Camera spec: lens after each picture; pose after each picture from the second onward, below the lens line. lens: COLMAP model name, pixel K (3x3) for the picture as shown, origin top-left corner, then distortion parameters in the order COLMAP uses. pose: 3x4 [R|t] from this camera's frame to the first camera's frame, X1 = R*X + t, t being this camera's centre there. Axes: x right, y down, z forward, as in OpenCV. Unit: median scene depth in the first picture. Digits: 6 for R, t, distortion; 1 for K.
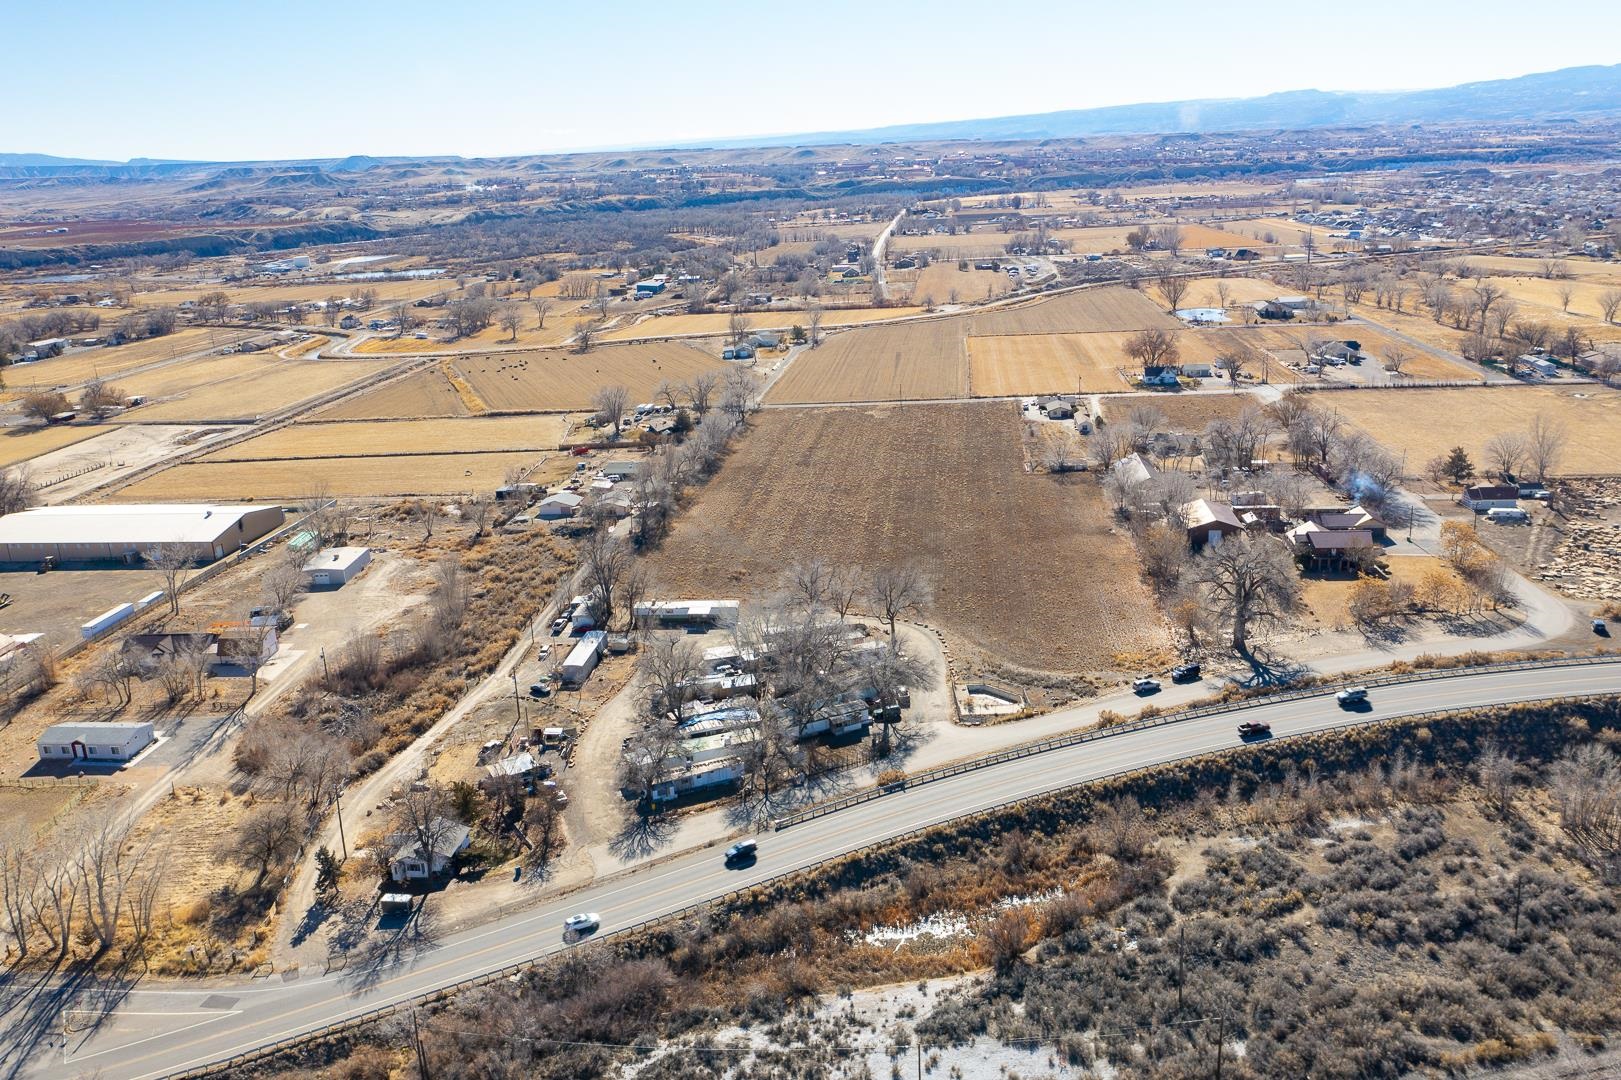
lens RADIAL K [[1282.9, 0, 809.5], [0, 1282.9, 535.0], [0, 0, 1]] dist [-0.013086, 0.006915]
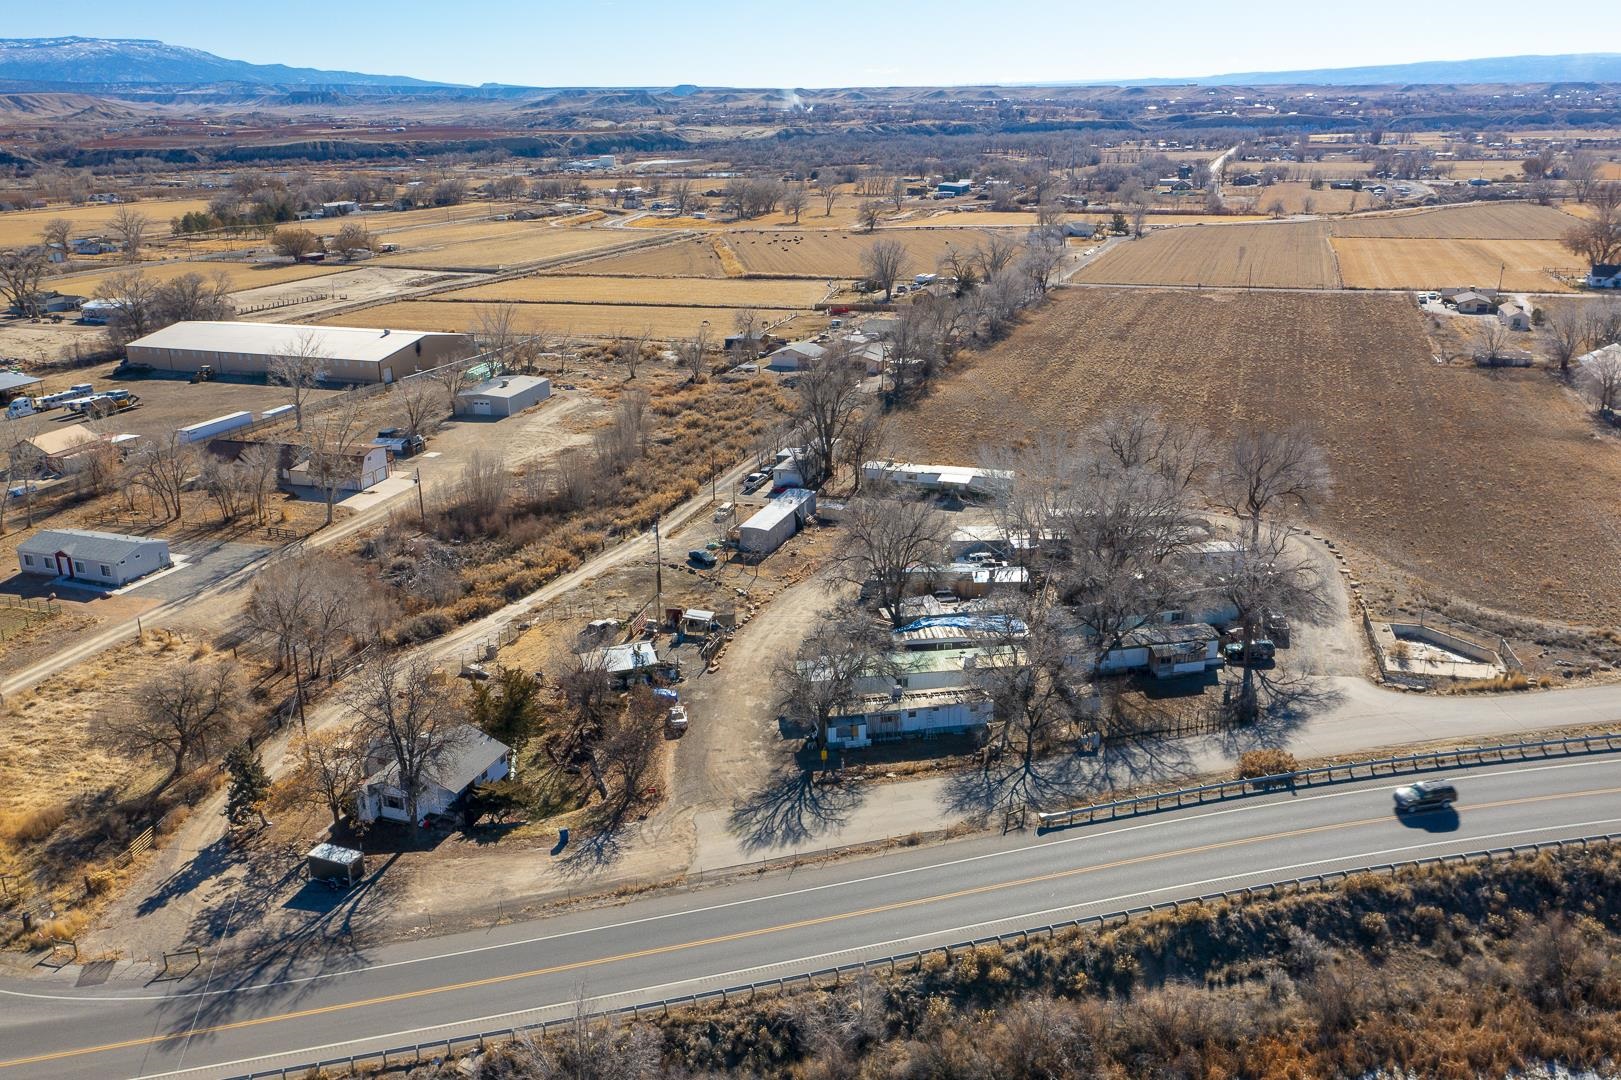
lens RADIAL K [[1282.9, 0, 809.6], [0, 1282.9, 540.4], [0, 0, 1]] dist [-0.013086, 0.006915]
pose [[0.971427, 0.104062, -0.213308, -0.012625], [-0.094852, 0.994080, 0.052994, 0.064655], [0.217560, -0.031247, 0.975547, 0.328948]]
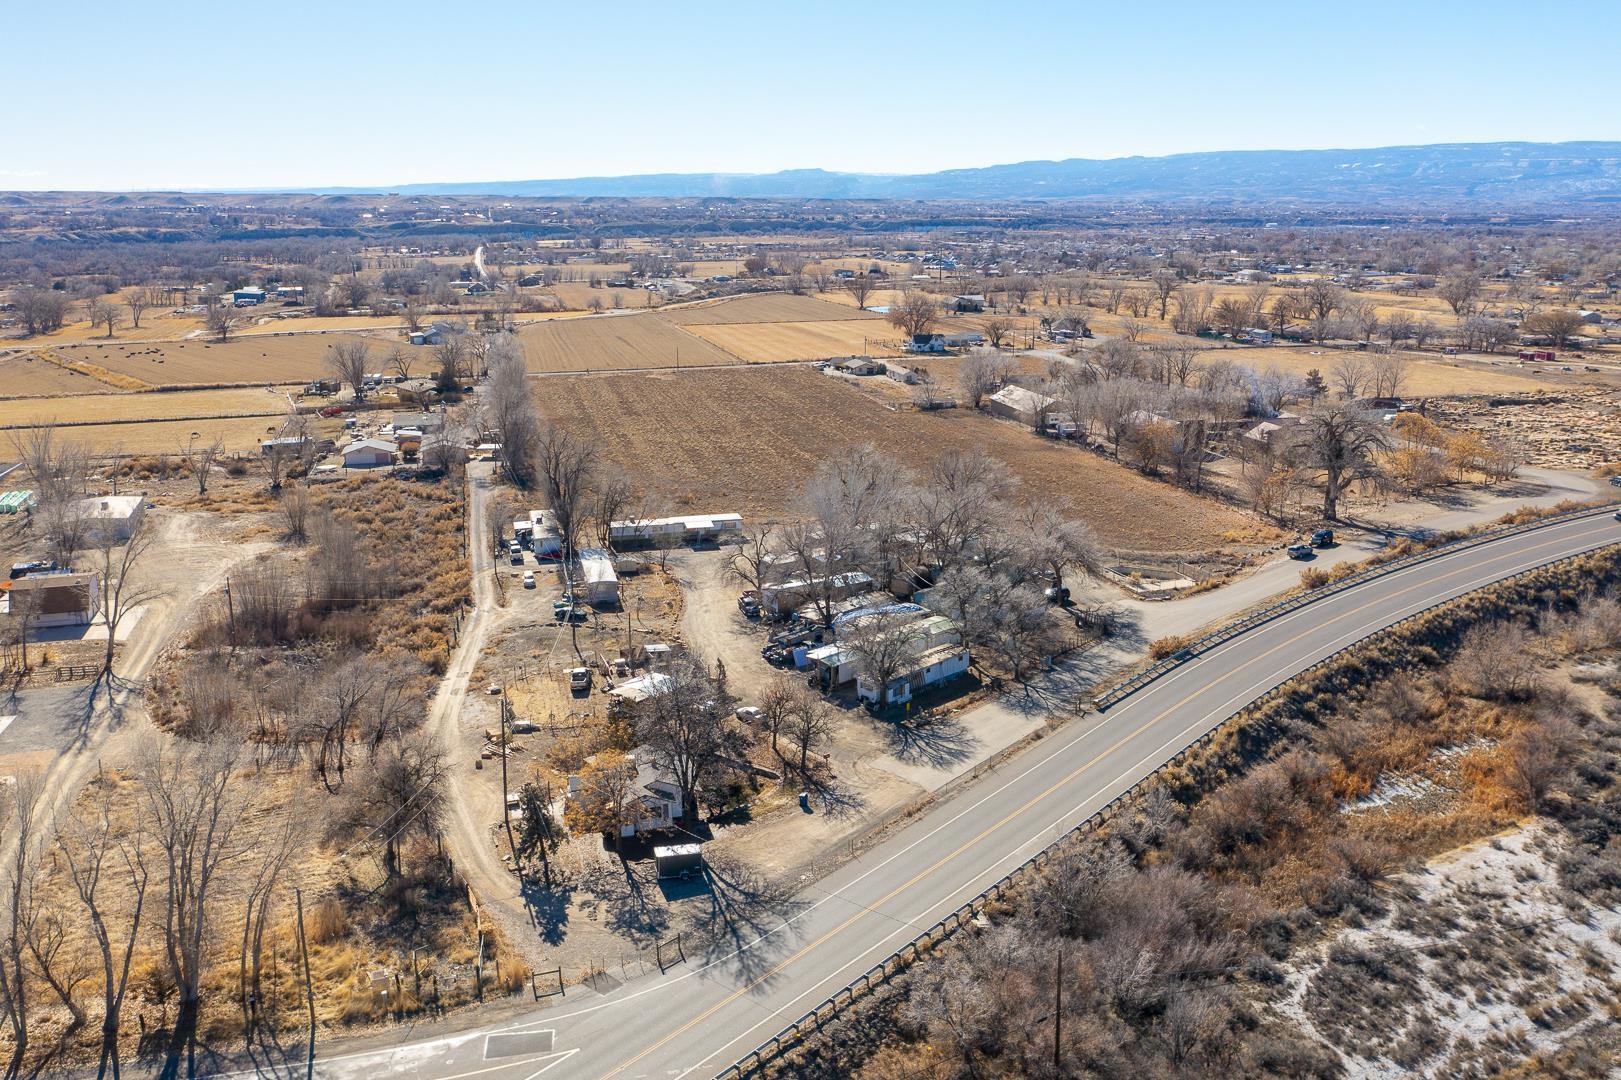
lens RADIAL K [[1282.9, 0, 801.4], [0, 1282.9, 535.7], [0, 0, 1]] dist [-0.013086, 0.006915]
pose [[0.938316, -0.044125, 0.342952, -0.305002], [0.060896, 0.997410, -0.038284, 0.102375], [-0.340375, 0.056807, 0.938572, 0.249997]]
